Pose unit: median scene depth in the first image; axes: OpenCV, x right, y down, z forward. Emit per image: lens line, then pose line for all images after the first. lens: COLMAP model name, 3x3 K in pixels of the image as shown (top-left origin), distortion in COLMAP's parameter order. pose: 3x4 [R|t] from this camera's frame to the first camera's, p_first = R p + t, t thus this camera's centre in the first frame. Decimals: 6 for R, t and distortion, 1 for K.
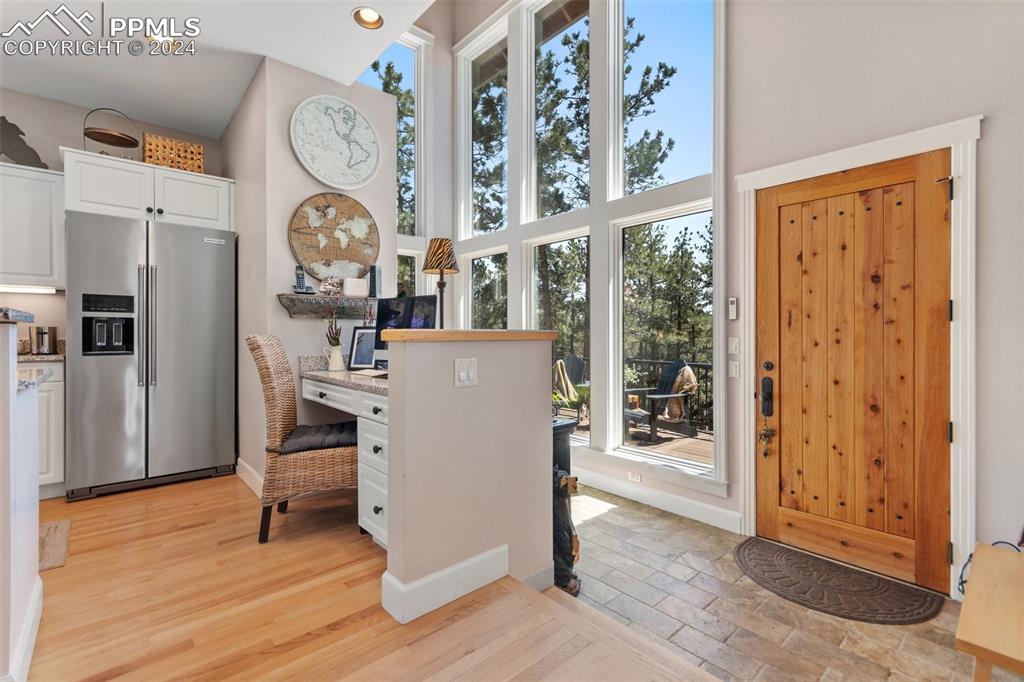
lens RADIAL K [[456.6, 0, 500.7], [0, 456.6, 335.2], [0, 0, 1]] dist [0.003027, 0.000240]
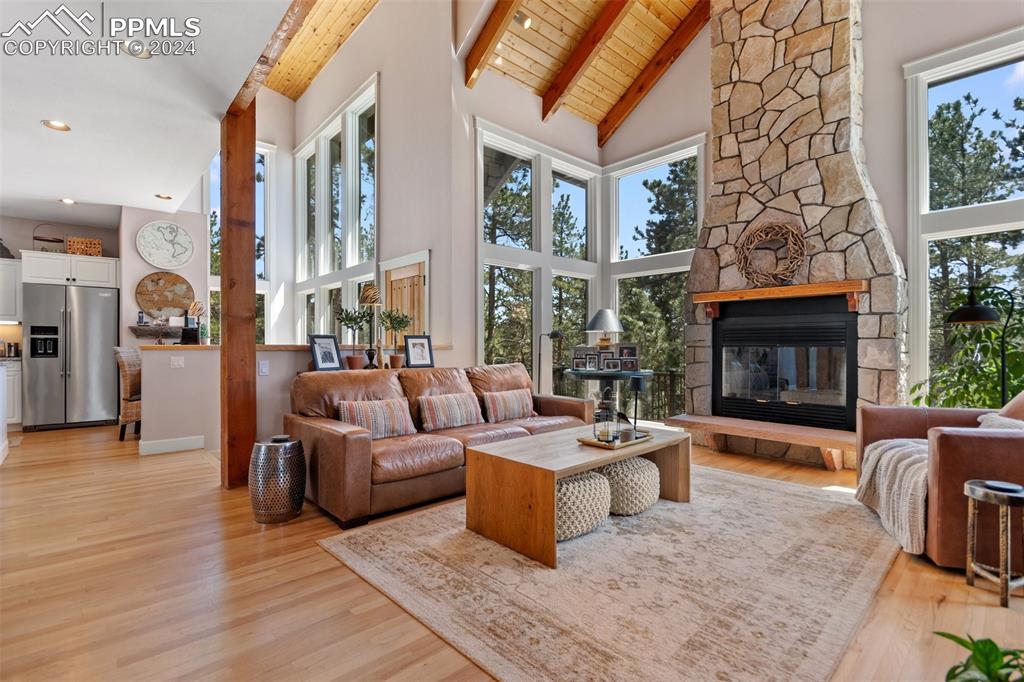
lens RADIAL K [[472.1, 0, 500.1], [0, 472.1, 346.5], [0, 0, 1]] dist [0.001693, -0.005492]
pose [[0.999979, -0.000189, 0.006438, 1.090965], [0.000184, 1.000000, 0.000801, -0.004175], [-0.006439, -0.000799, 0.999979, -1.032875]]
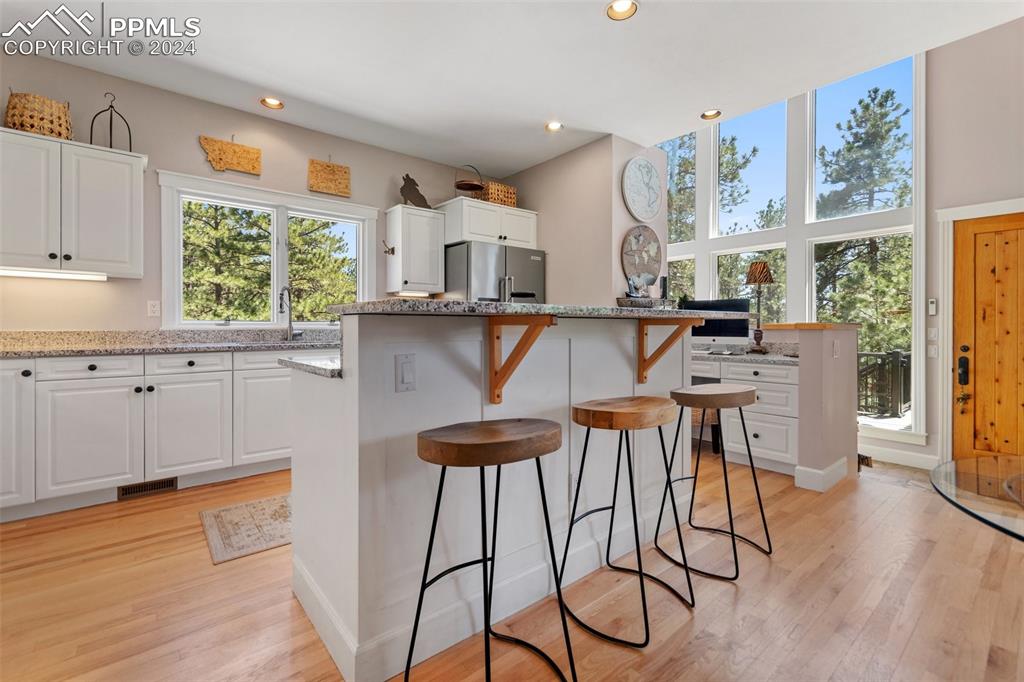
lens RADIAL K [[455.5, 0, 502.5], [0, 455.5, 329.3], [0, 0, 1]] dist [-0.000815, -0.000667]
pose [[0.999340, 0.000131, -0.036328, -0.800266], [0.000004, 0.999993, 0.003721, 0.003705], [0.036328, -0.003719, 0.999333, -0.447970]]
